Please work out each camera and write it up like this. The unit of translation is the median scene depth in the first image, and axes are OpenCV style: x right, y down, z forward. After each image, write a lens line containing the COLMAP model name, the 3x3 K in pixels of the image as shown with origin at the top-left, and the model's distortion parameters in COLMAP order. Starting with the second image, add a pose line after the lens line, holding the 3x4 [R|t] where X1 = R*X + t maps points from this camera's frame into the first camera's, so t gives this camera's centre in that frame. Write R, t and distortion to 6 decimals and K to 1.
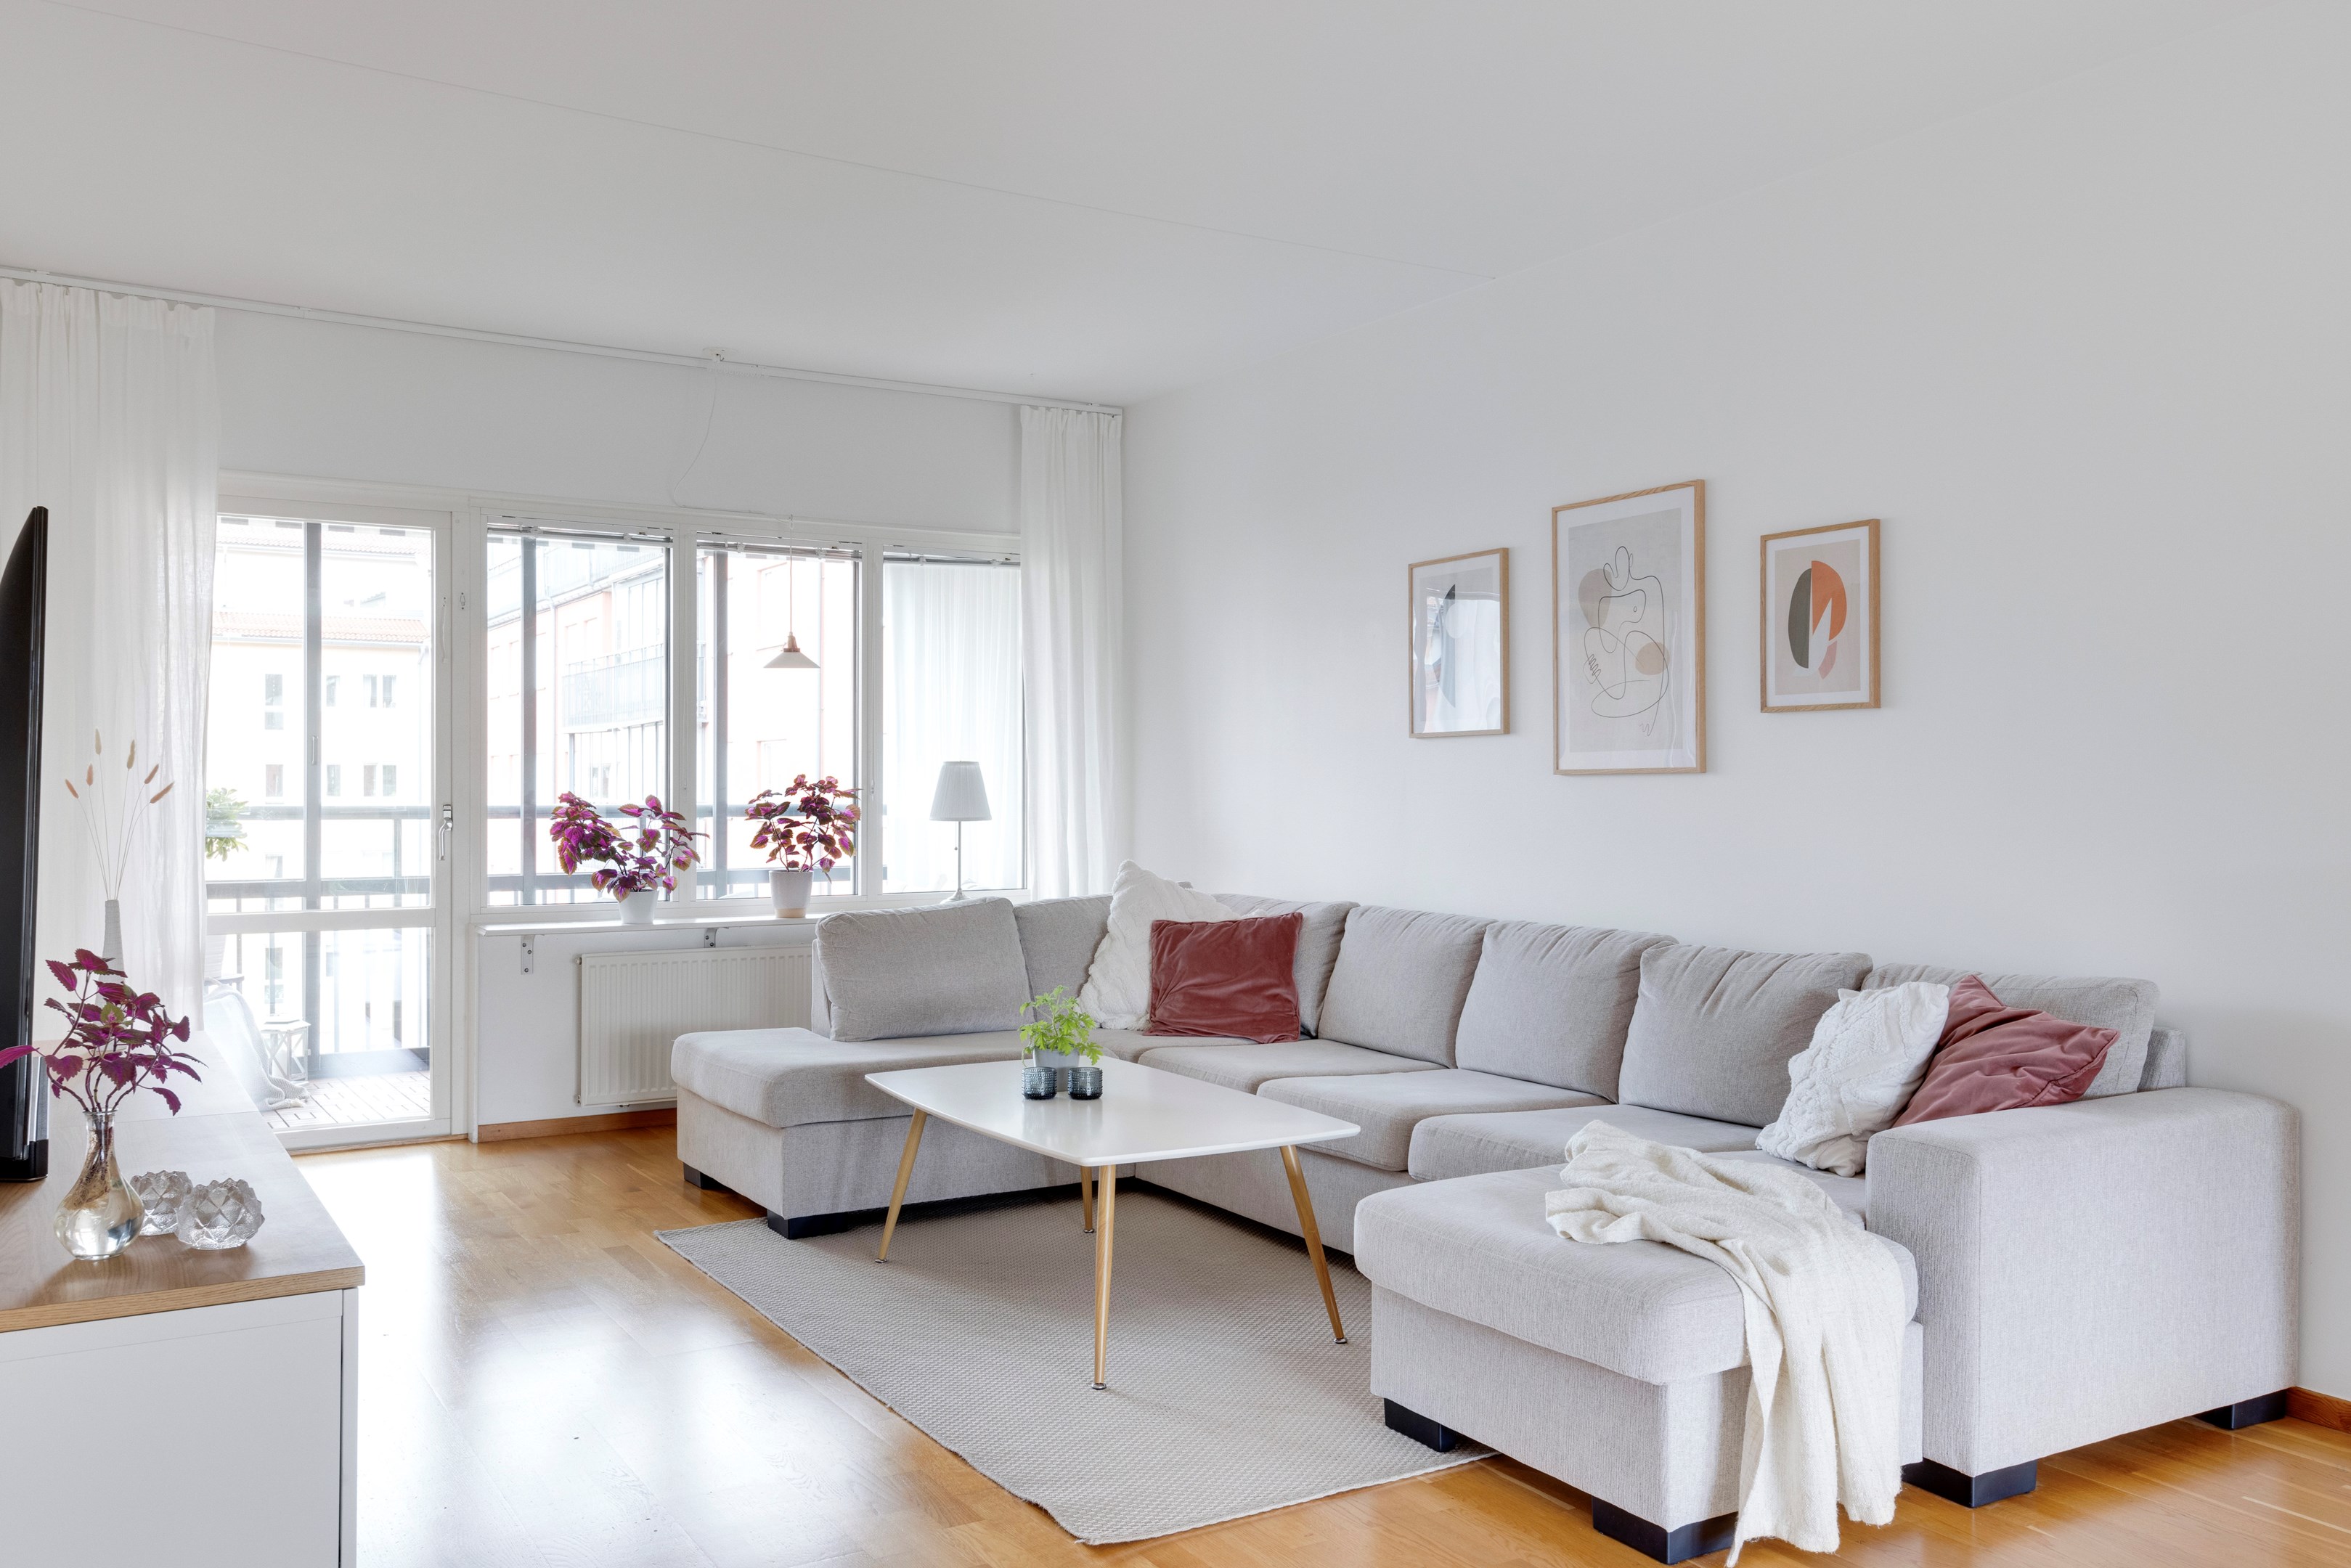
lens RADIAL K [[1871.0, 0, 1176.5], [0, 1871.0, 788.7], [0, 0, 1]] dist [-0.017198, -0.005189]
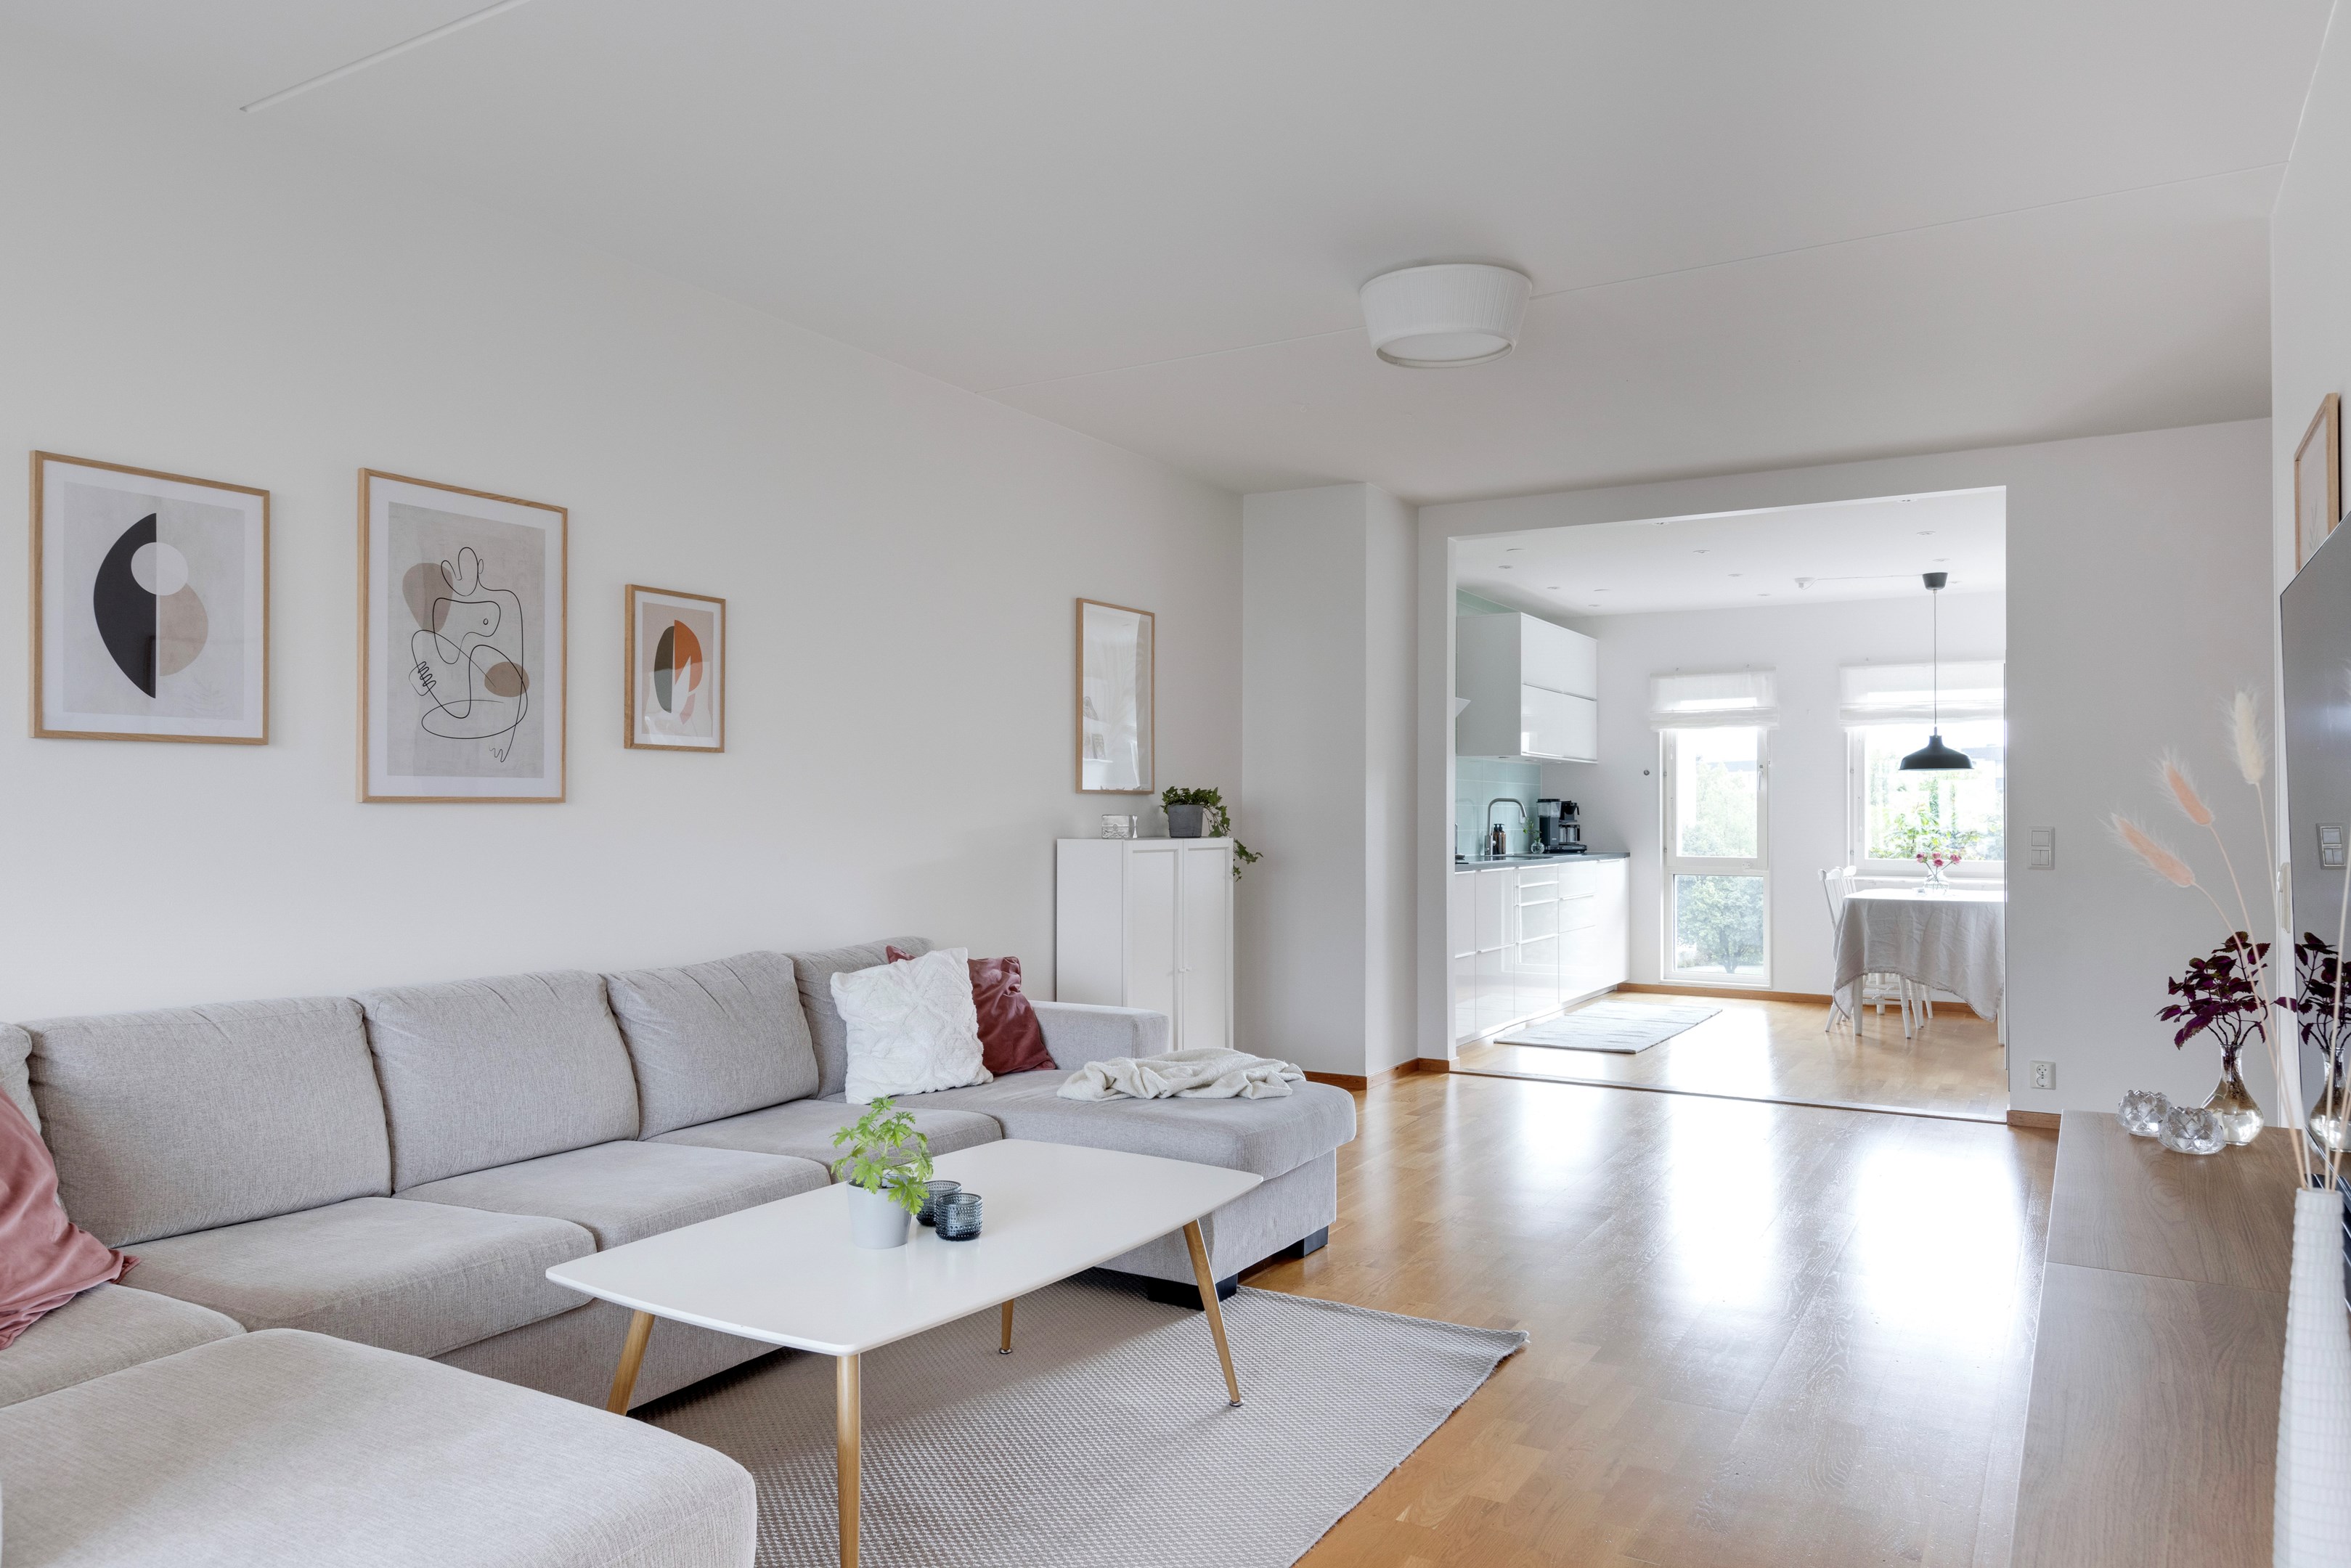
lens RADIAL K [[1547.2, 0, 1175.8], [0, 1547.2, 788.7], [0, 0, 1]] dist [0.002366, -0.000205]
pose [[-0.477147, 0.005430, 0.878807, -0.586628], [-0.008172, 0.999910, -0.010615, -0.009918], [-0.878785, -0.012246, -0.477060, 1.084787]]
